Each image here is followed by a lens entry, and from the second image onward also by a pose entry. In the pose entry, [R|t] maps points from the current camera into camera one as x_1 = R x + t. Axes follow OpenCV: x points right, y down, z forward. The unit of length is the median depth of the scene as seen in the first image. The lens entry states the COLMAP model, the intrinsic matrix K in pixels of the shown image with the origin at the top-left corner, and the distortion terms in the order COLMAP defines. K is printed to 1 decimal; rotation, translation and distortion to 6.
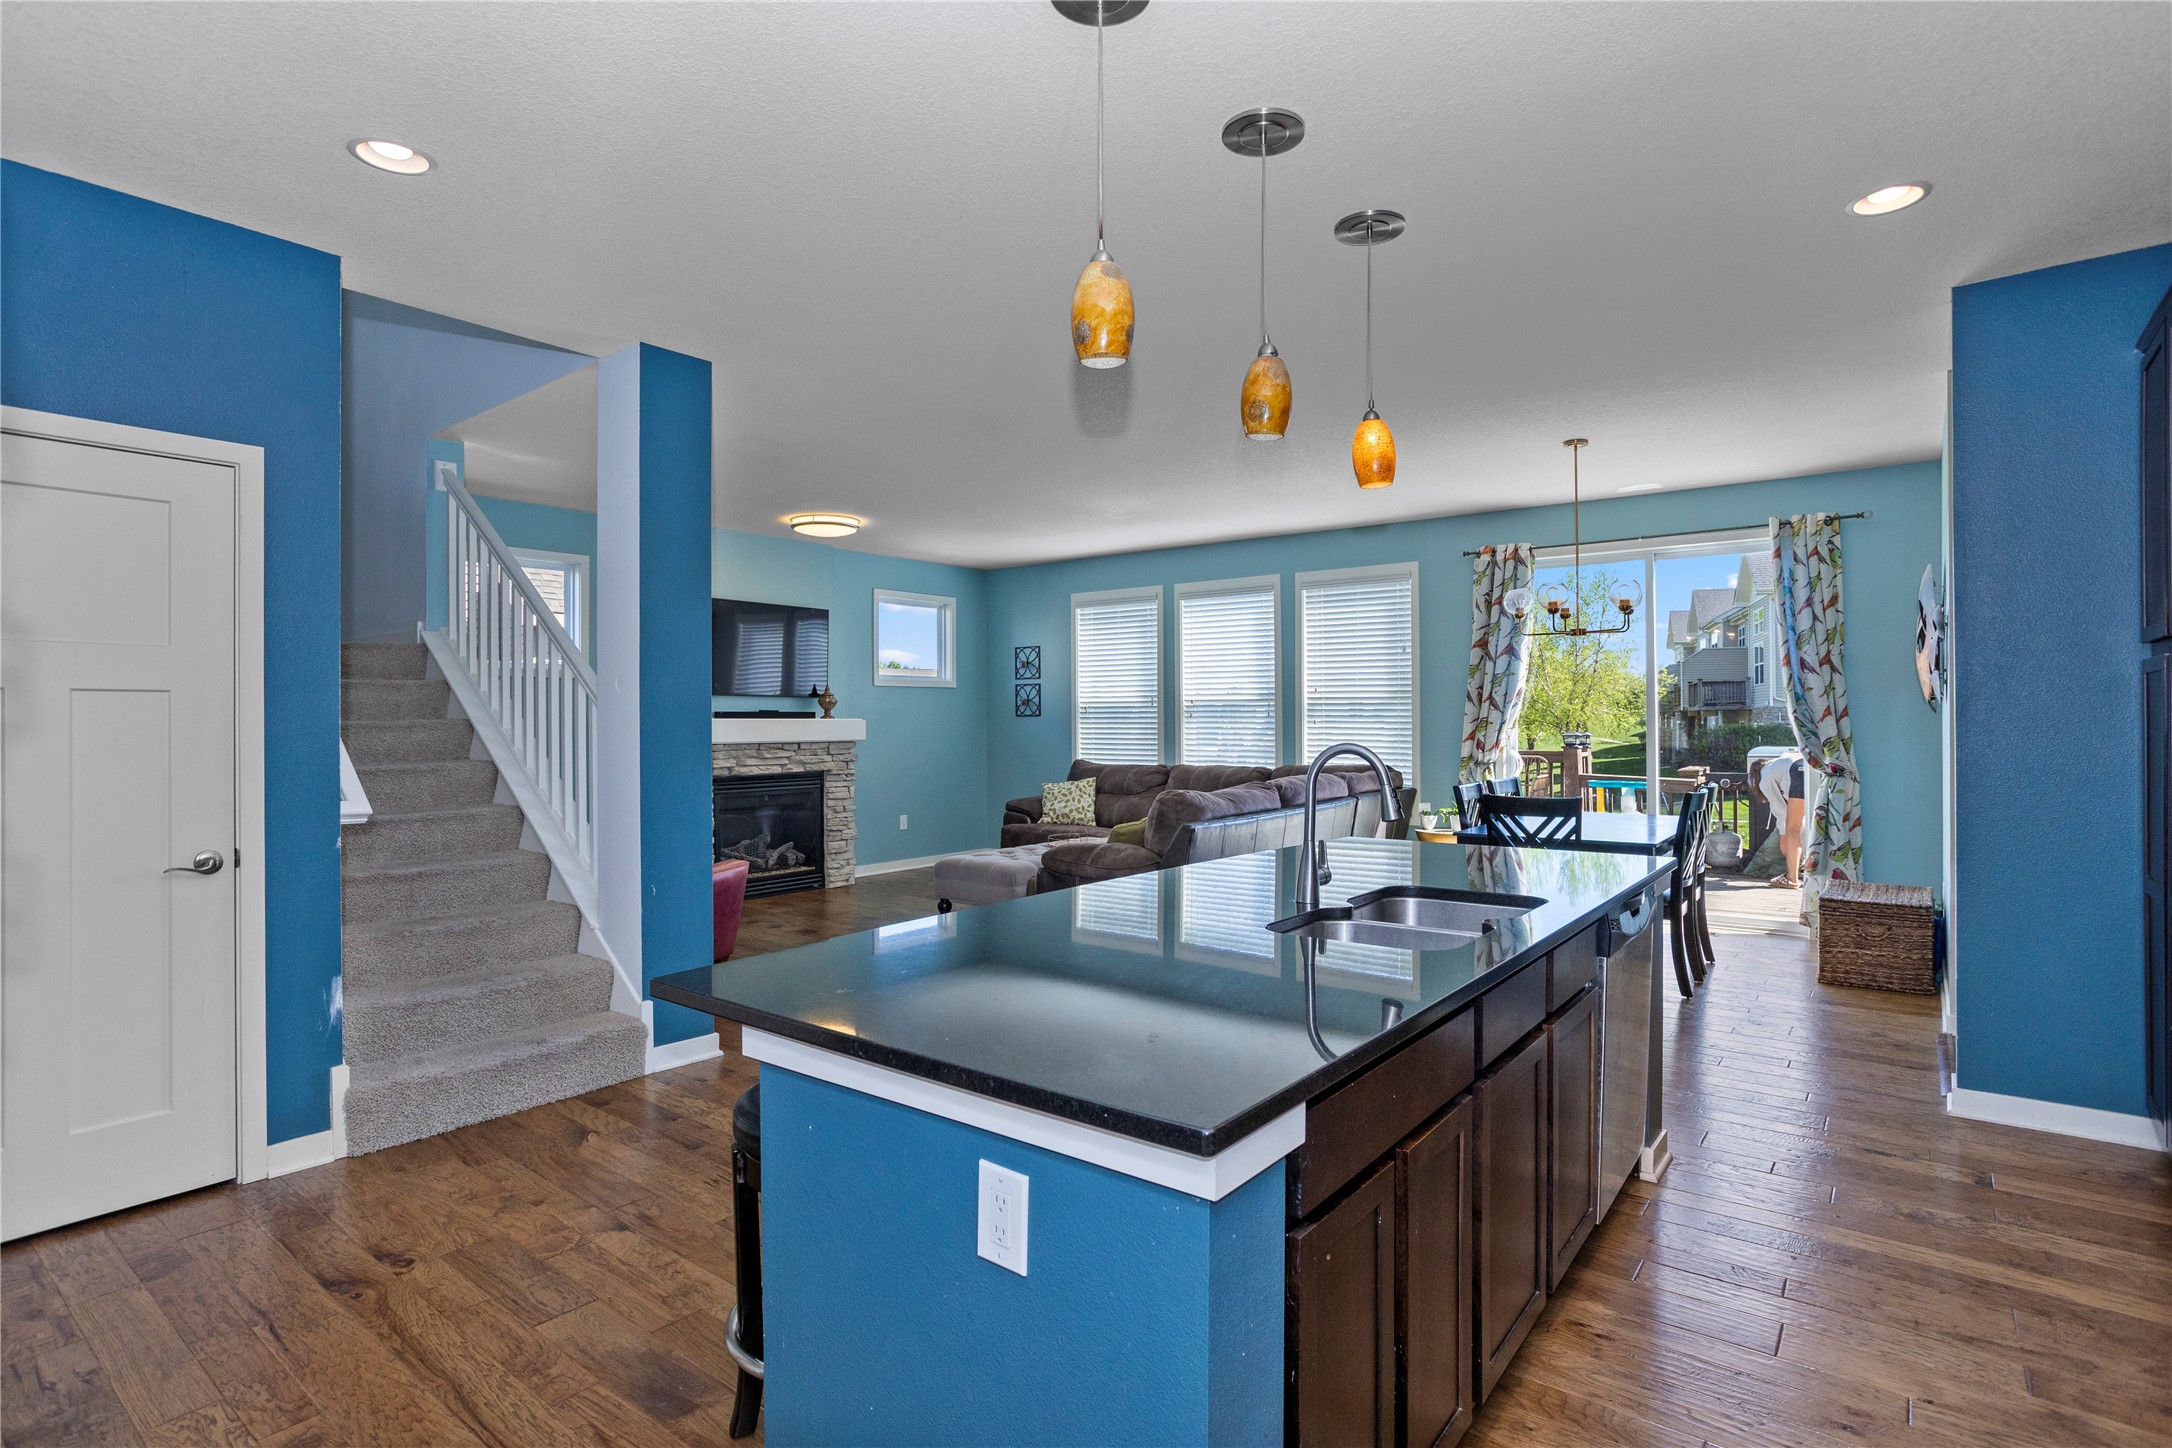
lens RADIAL K [[1081.2, 0, 1091.6], [0, 1081.2, 716.3], [0, 0, 1]] dist [-0.038449, 0.017124]
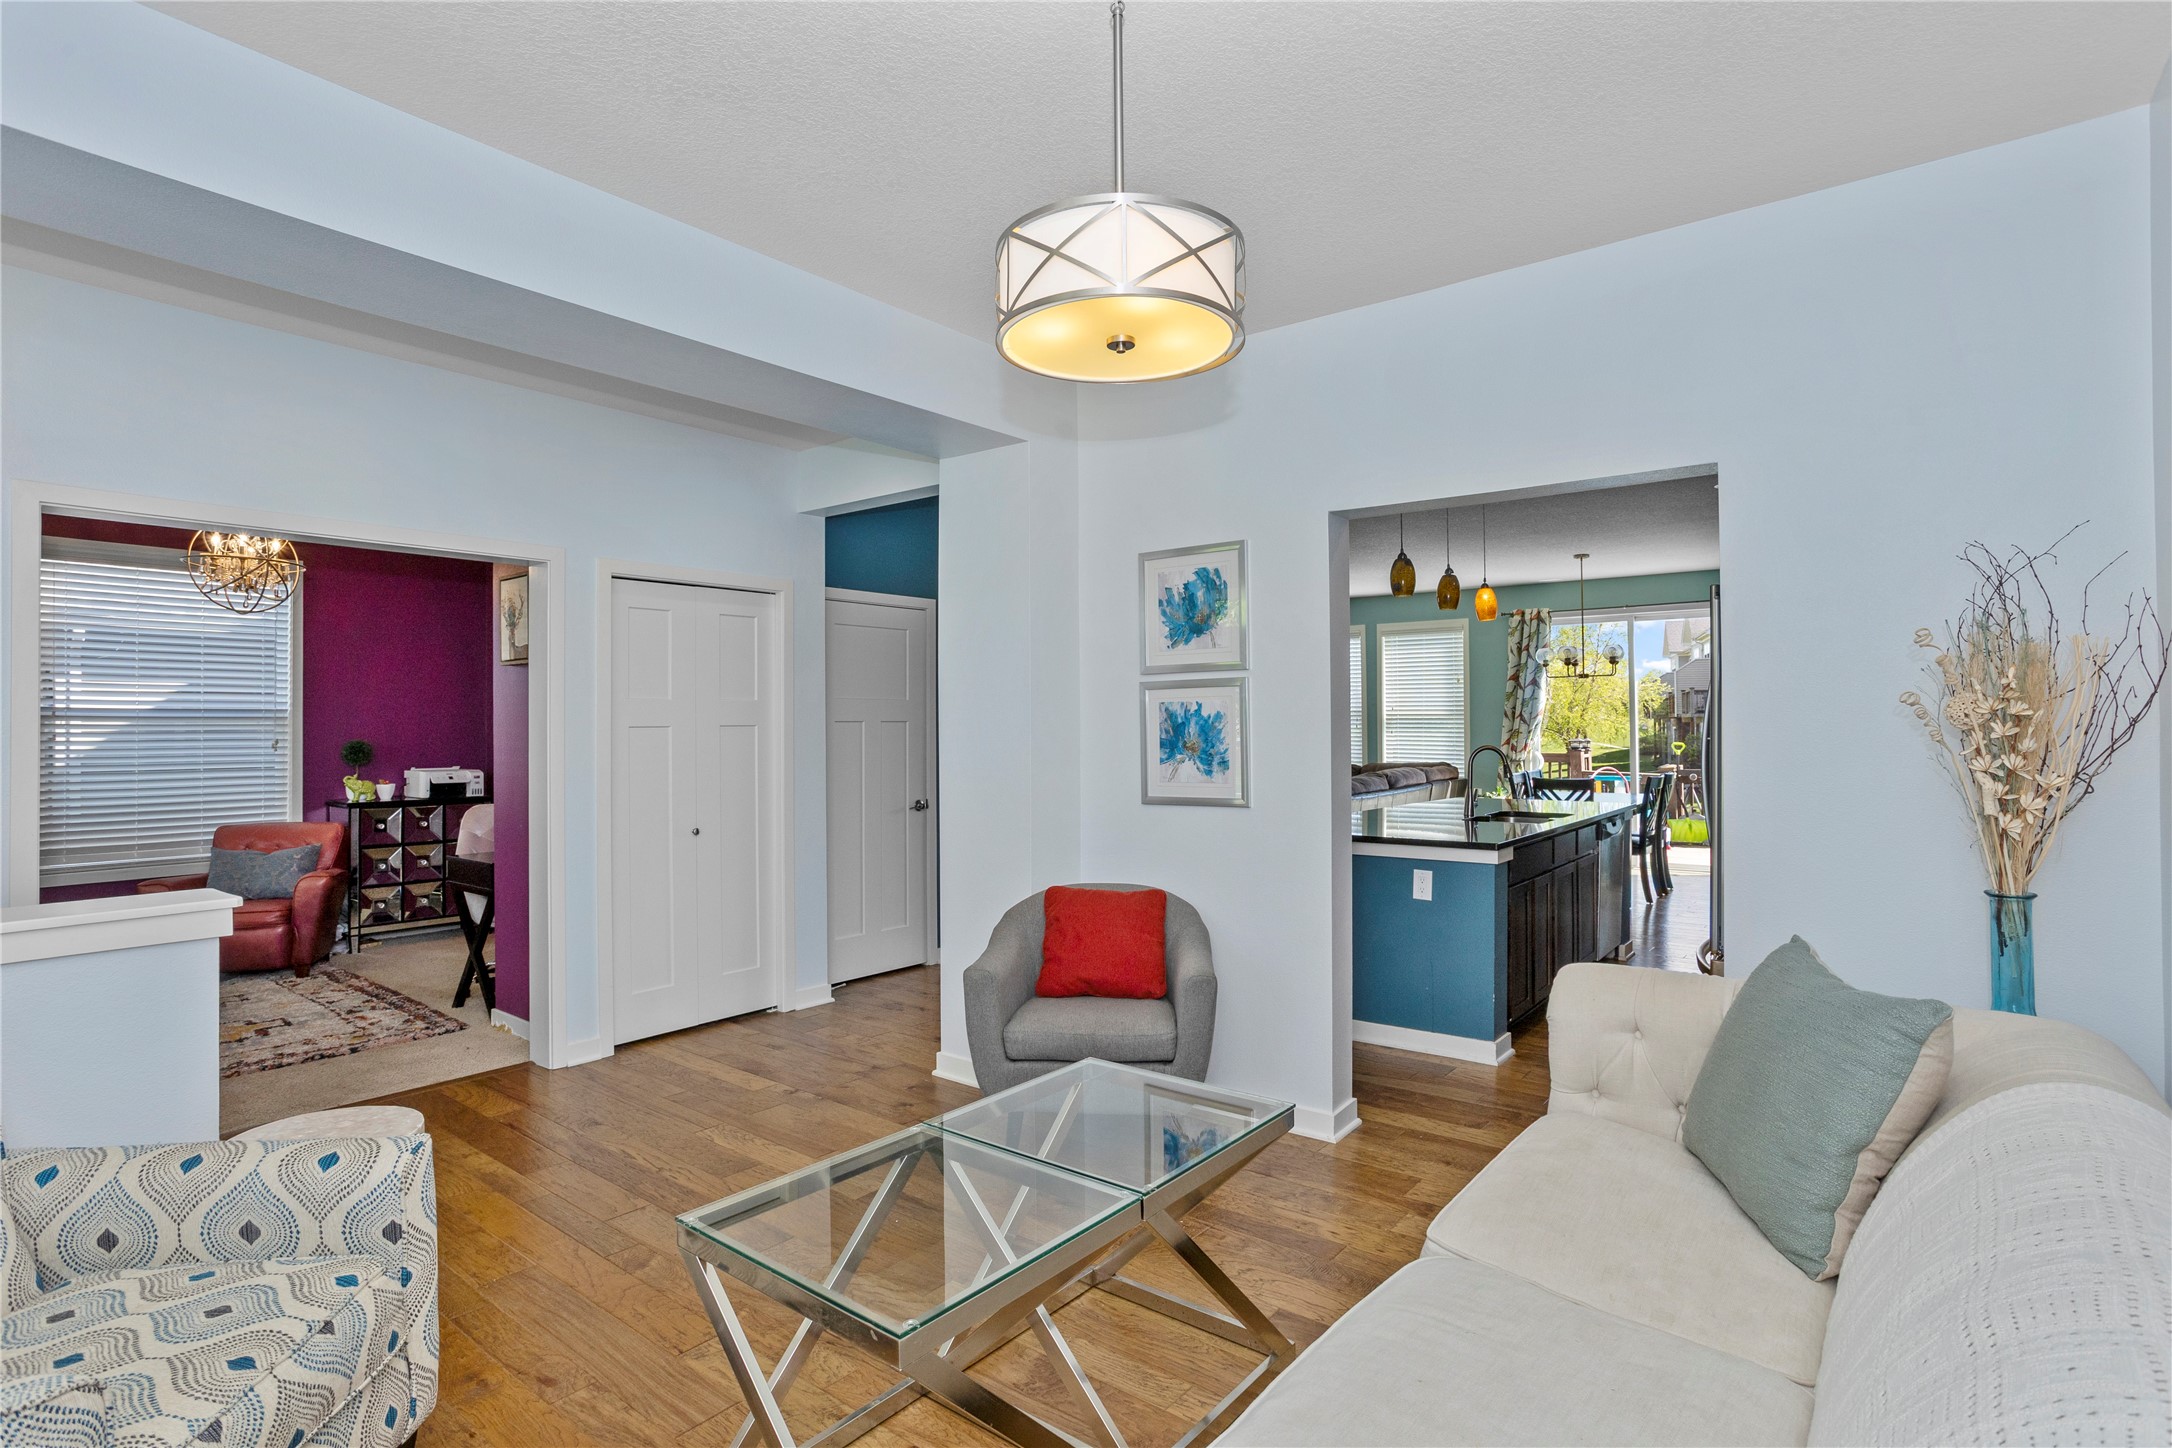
lens RADIAL K [[1081.2, 0, 1085.4], [0, 1081.2, 714.9], [0, 0, 1]] dist [-0.038449, 0.017124]
pose [[0.999992, 0.000787, -0.004017, -0.239935], [-0.000806, 0.999988, -0.004743, -0.012530], [0.004013, 0.004746, 0.999981, -0.511904]]
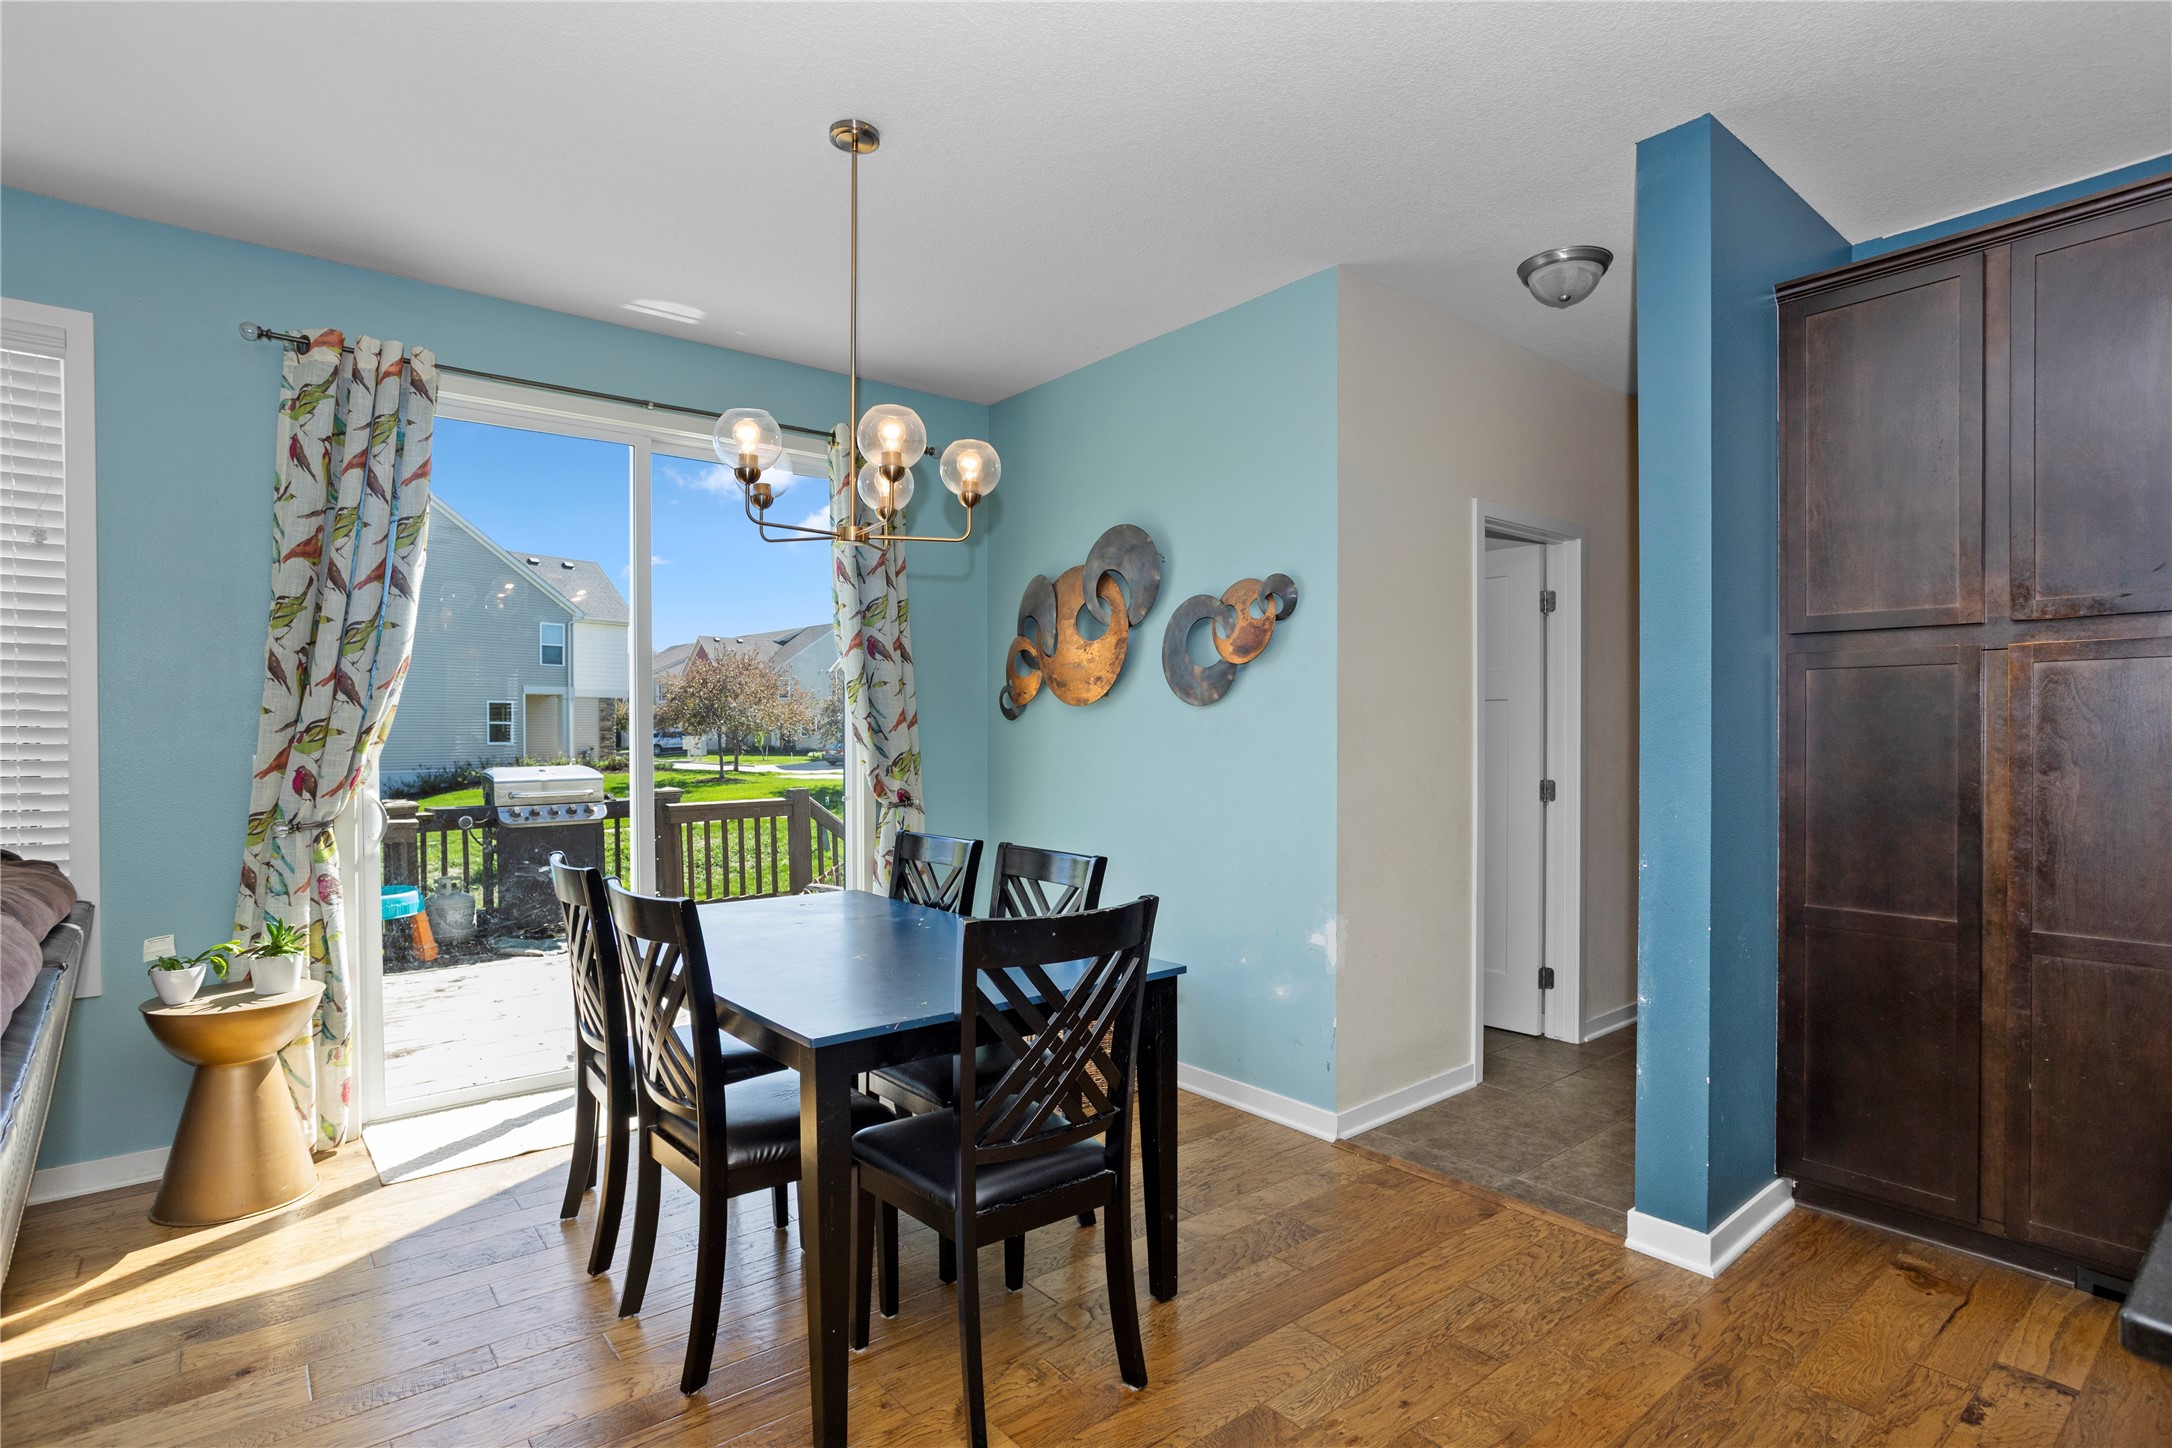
lens RADIAL K [[1081.2, 0, 1078.5], [0, 1081.2, 744.1], [0, 0, 1]] dist [-0.038449, 0.017124]
pose [[0.222643, -0.007675, 0.974870, 0.012261], [-0.003497, 0.999956, 0.008671, 0.007429], [-0.974894, -0.005340, 0.222607, 0.714669]]
